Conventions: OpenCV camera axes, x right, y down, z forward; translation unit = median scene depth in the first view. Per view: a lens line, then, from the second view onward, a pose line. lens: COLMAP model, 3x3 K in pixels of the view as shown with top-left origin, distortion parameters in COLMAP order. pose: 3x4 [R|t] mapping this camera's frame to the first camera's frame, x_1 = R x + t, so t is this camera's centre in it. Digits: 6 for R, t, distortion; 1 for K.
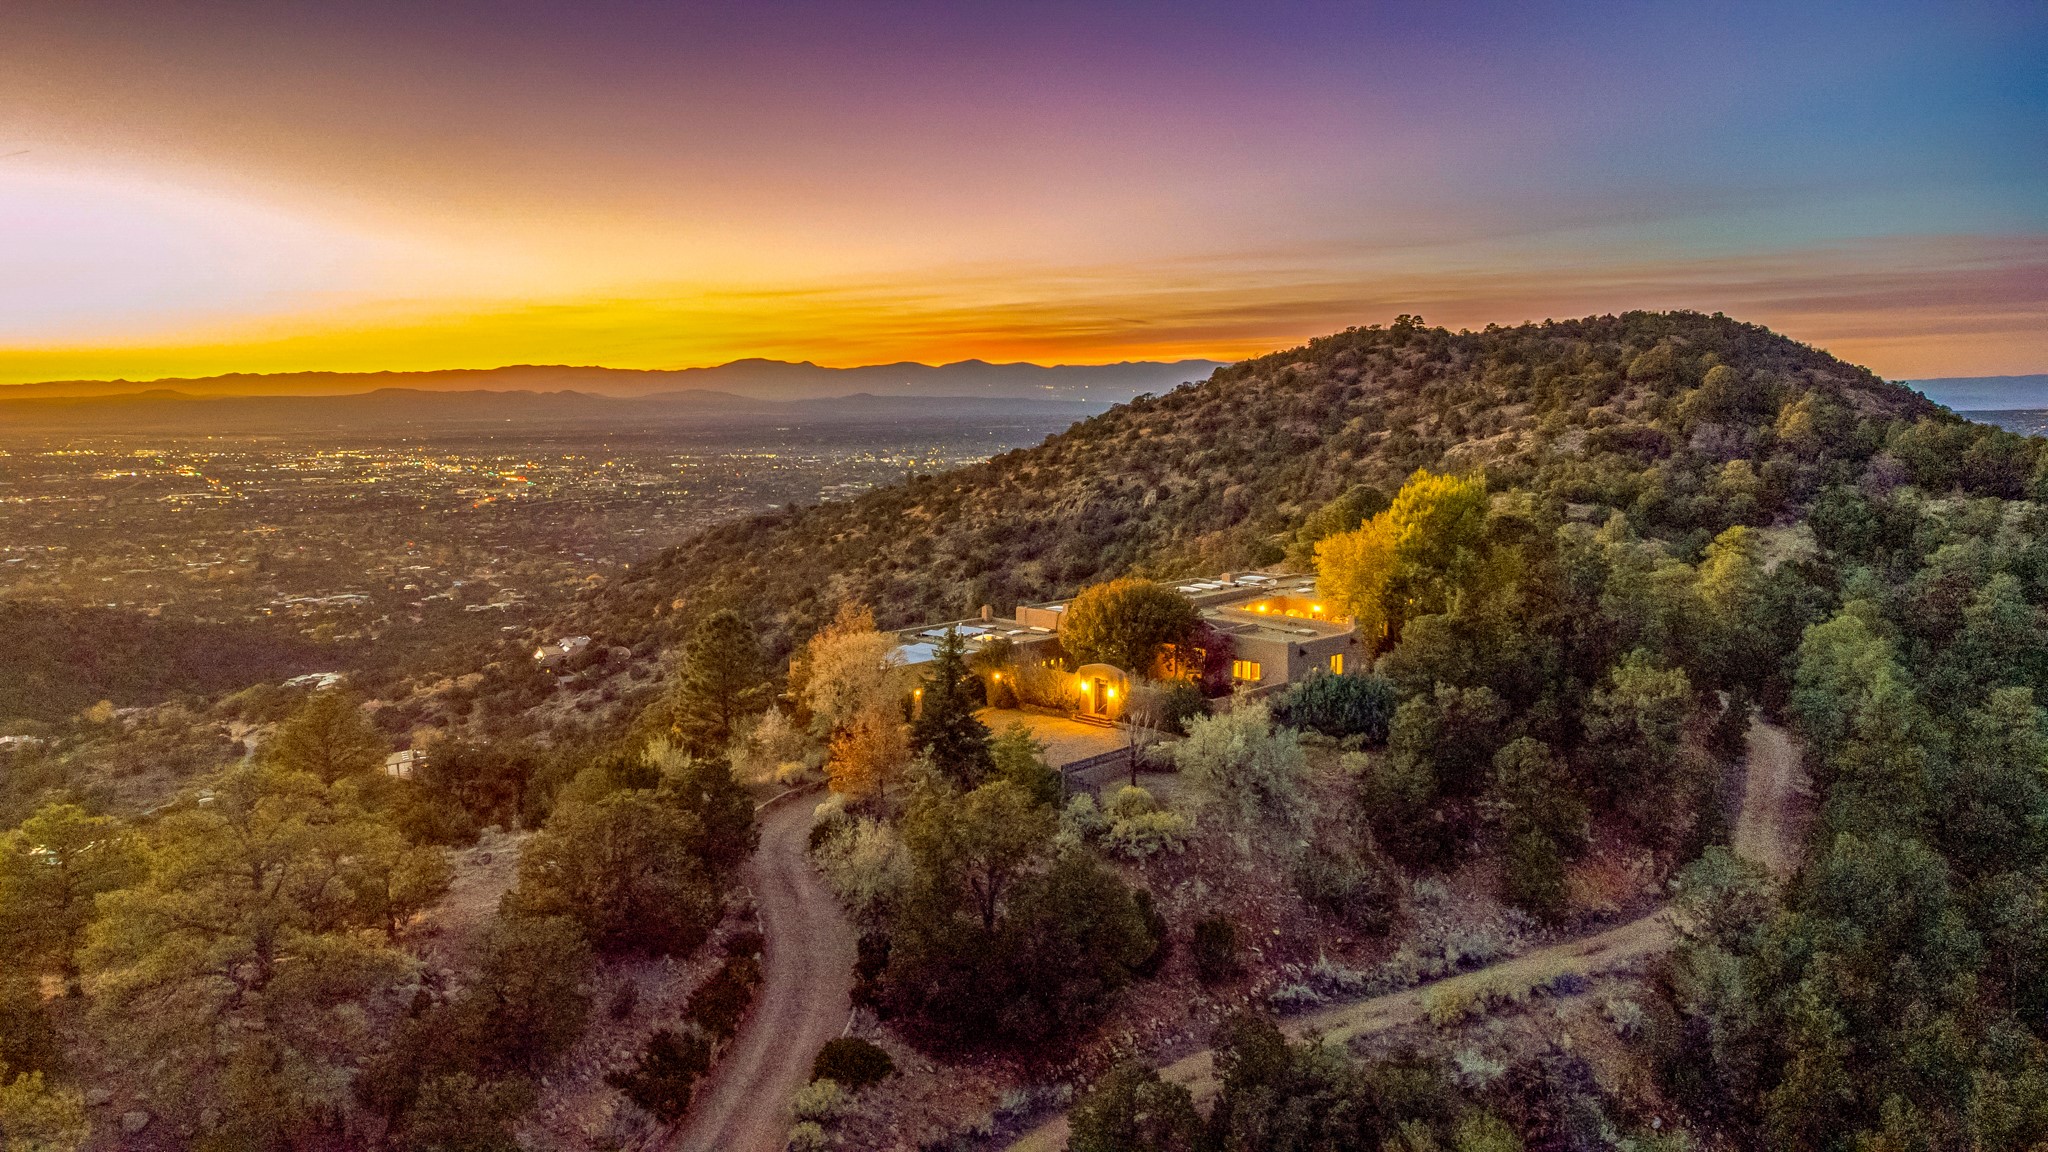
lens RADIAL K [[1509.4, 0, 1033.1], [0, 1509.4, 568.6], [0, 0, 1]] dist [-0.001718, -0.004757]
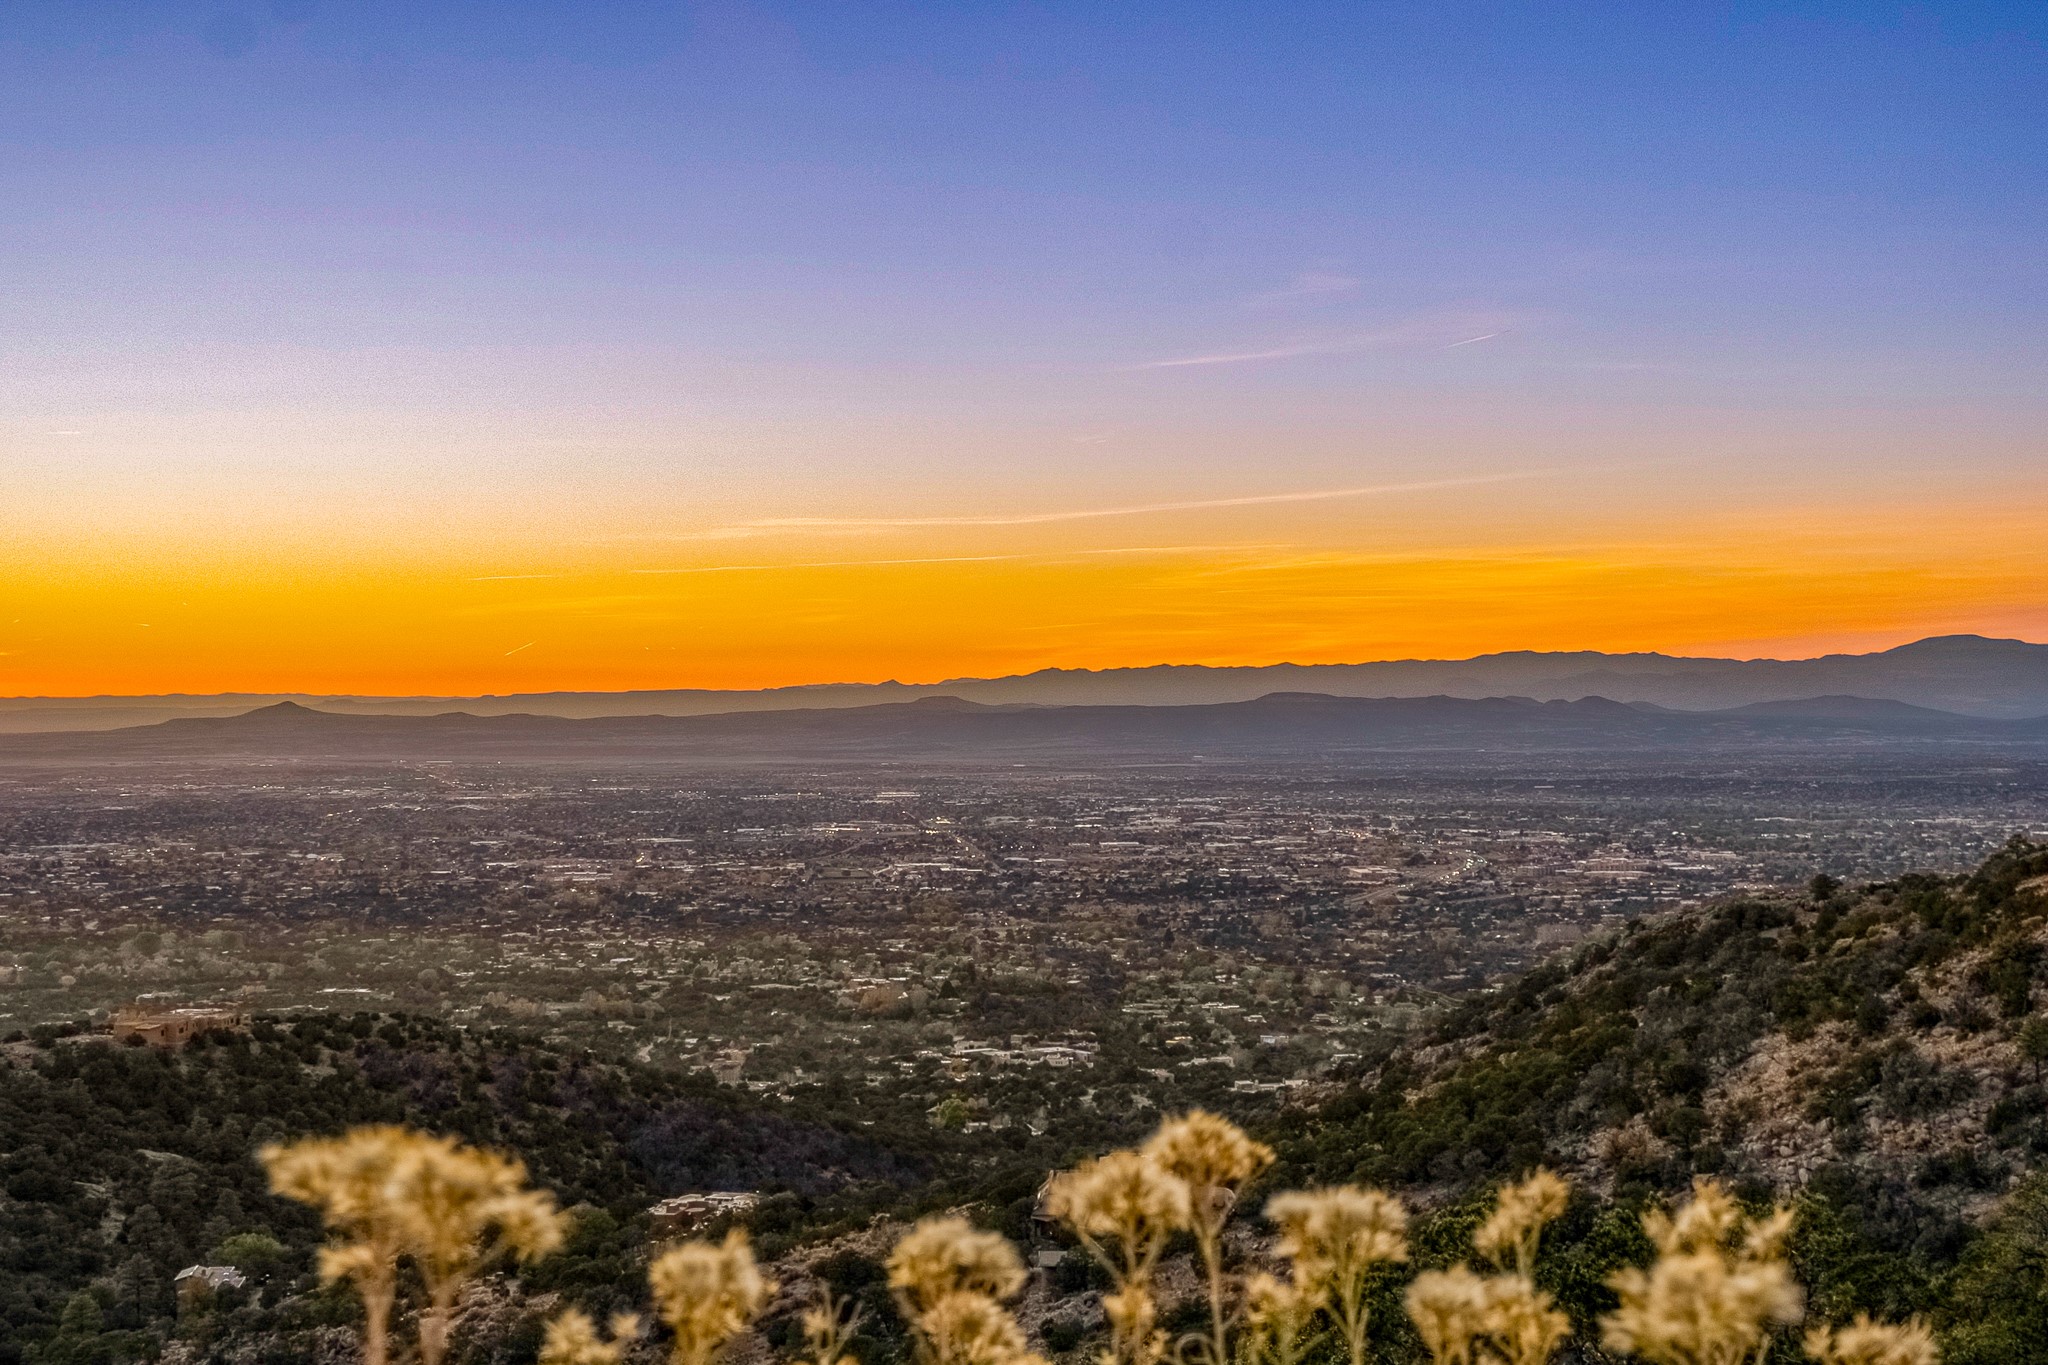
lens RADIAL K [[2894.7, 0, 1021.3], [0, 2894.7, 676.4], [0, 0, 1]] dist [0.019055, 0.000000]
pose [[0.879089, -0.000962, -0.476657, 0.025873], [-0.059080, 0.992067, -0.110962, 0.003918], [0.472982, 0.125706, 0.872058, 0.177077]]
